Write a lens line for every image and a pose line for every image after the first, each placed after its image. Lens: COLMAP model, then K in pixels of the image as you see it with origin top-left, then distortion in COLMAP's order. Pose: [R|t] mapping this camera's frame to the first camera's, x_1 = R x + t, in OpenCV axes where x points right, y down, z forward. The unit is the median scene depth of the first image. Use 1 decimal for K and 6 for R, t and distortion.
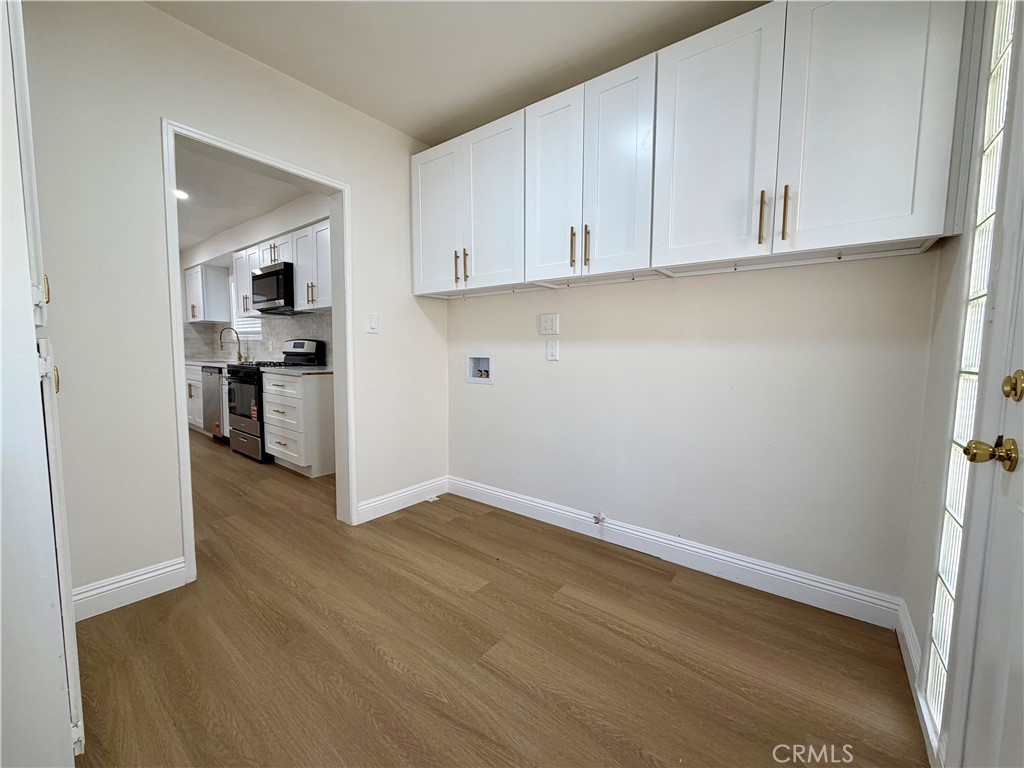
lens RADIAL K [[407.9, 0, 502.3], [0, 407.9, 379.7], [0, 0, 1]] dist [-0.000294, 0.000360]
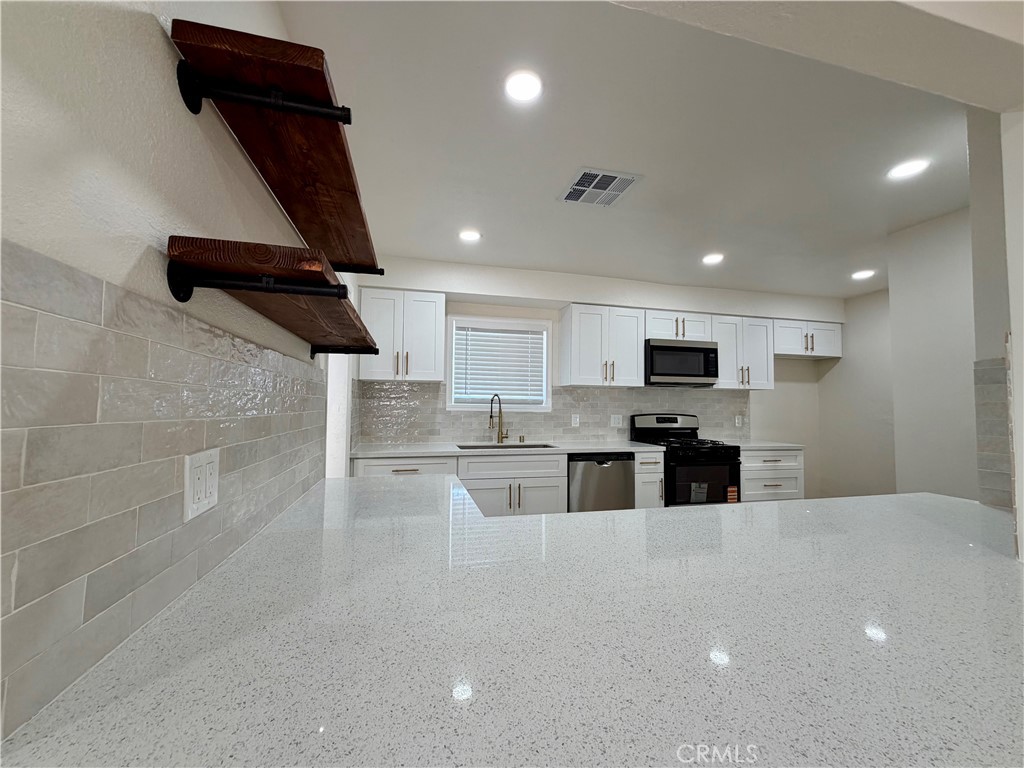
lens RADIAL K [[407.9, 0, 508.0], [0, 407.9, 384.1], [0, 0, 1]] dist [-0.000294, 0.000360]
pose [[0.611102, 0.047927, 0.790099, -1.150594], [0.055642, 0.993095, -0.103277, -0.070575], [-0.789593, 0.107075, 0.604216, 0.546977]]
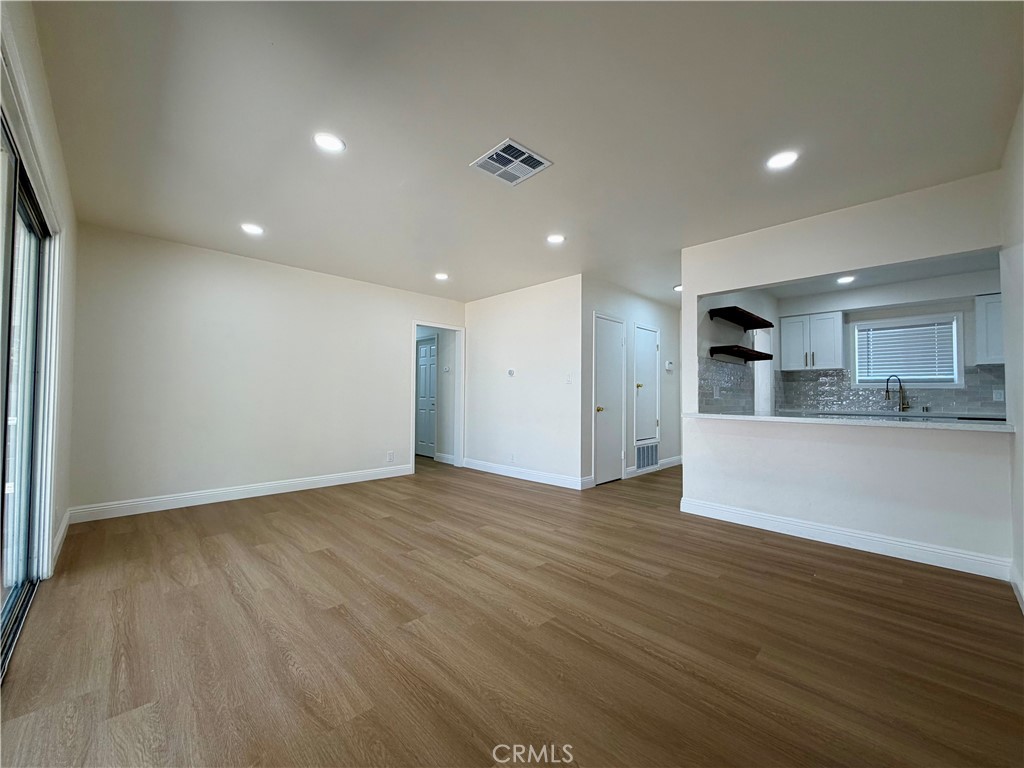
lens RADIAL K [[407.9, 0, 513.1], [0, 407.9, 383.8], [0, 0, 1]] dist [-0.000294, 0.000360]
pose [[0.992845, 0.007846, -0.119155, -1.367863], [-0.021752, 0.993028, -0.115855, 0.017340], [0.117415, 0.117618, 0.986093, -0.020221]]
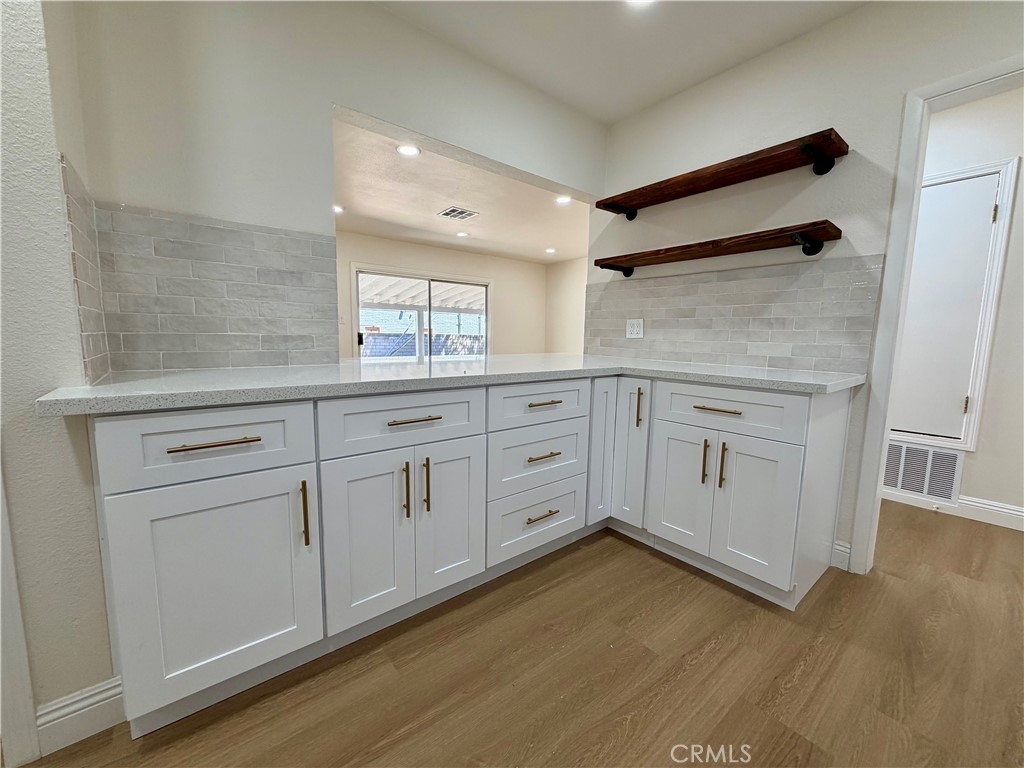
lens RADIAL K [[407.9, 0, 513.7], [0, 407.9, 385.1], [0, 0, 1]] dist [-0.000294, 0.000360]
pose [[-0.215077, 0.117363, -0.969519, -0.603421], [-0.098837, 0.985040, 0.141168, -0.045590], [0.971583, 0.126186, -0.200259, 0.686776]]
